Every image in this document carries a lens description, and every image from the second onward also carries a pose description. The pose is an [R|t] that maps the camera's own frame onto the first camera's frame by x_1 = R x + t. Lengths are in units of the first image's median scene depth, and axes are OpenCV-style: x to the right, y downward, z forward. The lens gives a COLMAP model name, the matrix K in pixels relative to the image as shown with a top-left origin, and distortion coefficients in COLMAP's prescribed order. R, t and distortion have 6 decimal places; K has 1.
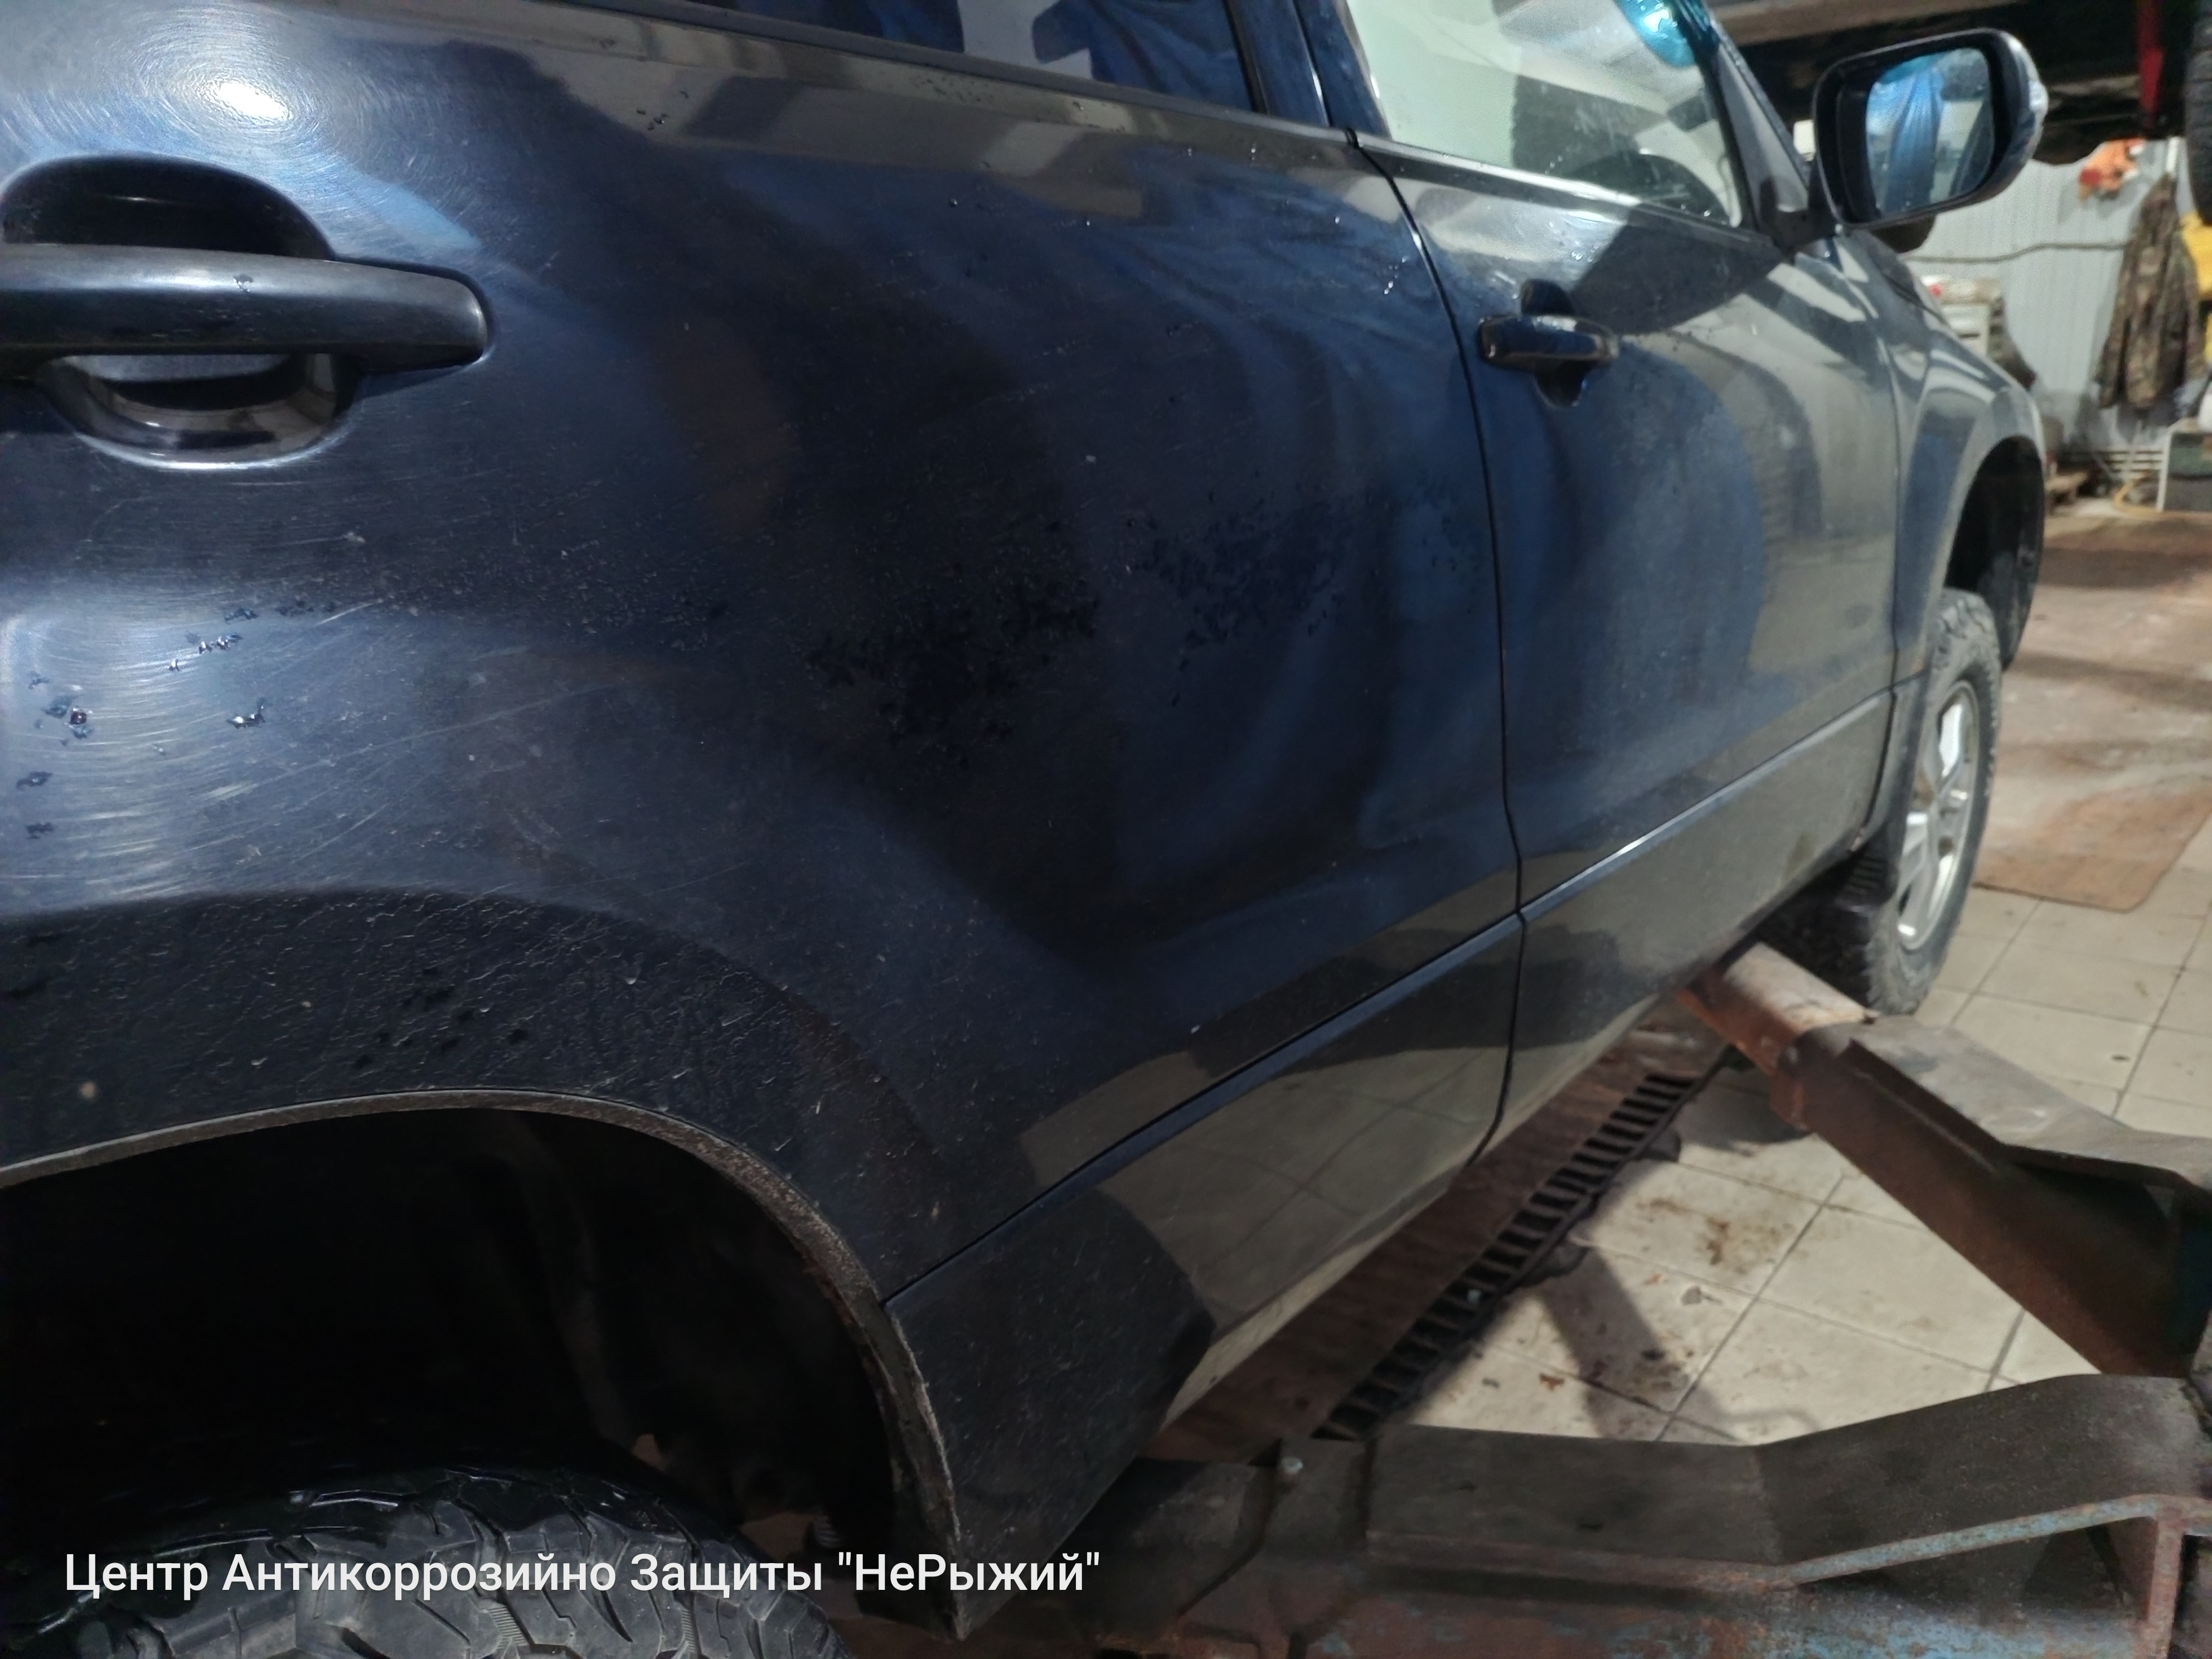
lens RADIAL K [[1598.0, 0, 1114.9], [0, 1598.0, 839.0], [0, 0, 1]] dist [0.006398, 0.001533]
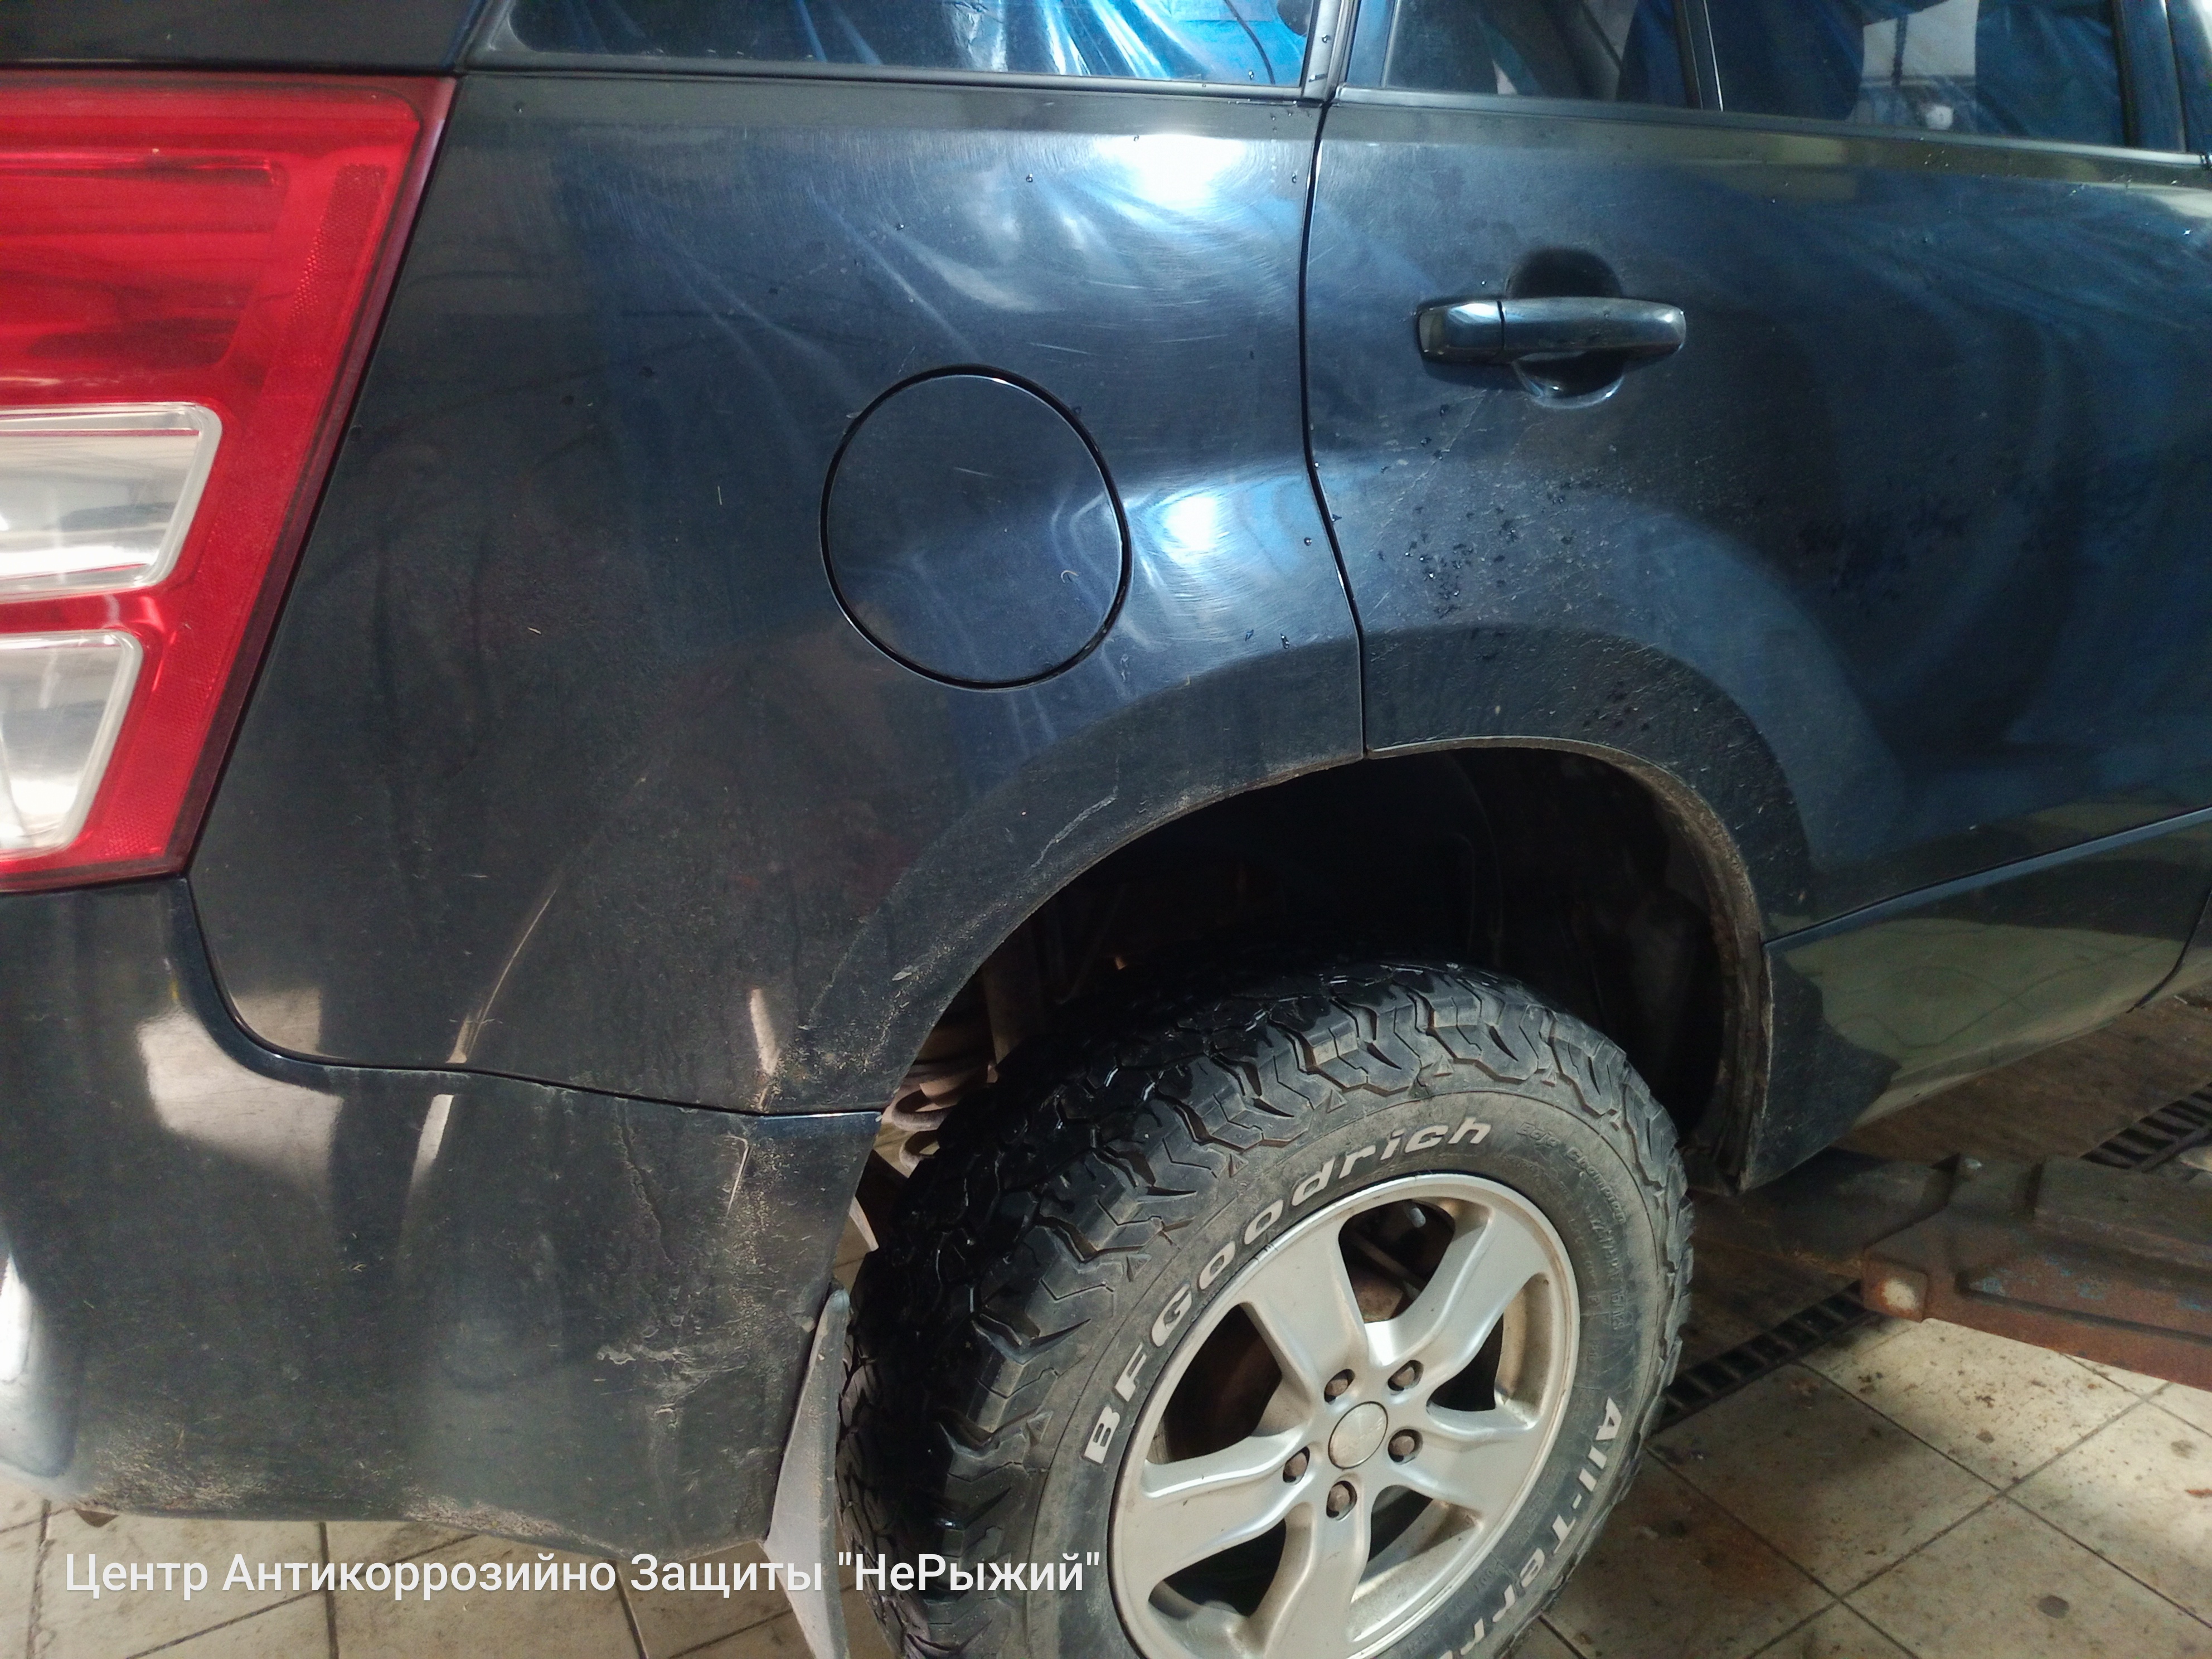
lens RADIAL K [[1514.7, 0, 1106.0], [0, 1514.7, 829.5], [0, 0, 1]] dist [-0.004098, -0.004685]
pose [[0.928530, 0.149846, -0.339672, -0.202634], [-0.125197, 0.987717, 0.093492, 0.092166], [0.349510, -0.044285, 0.935886, -0.505913]]
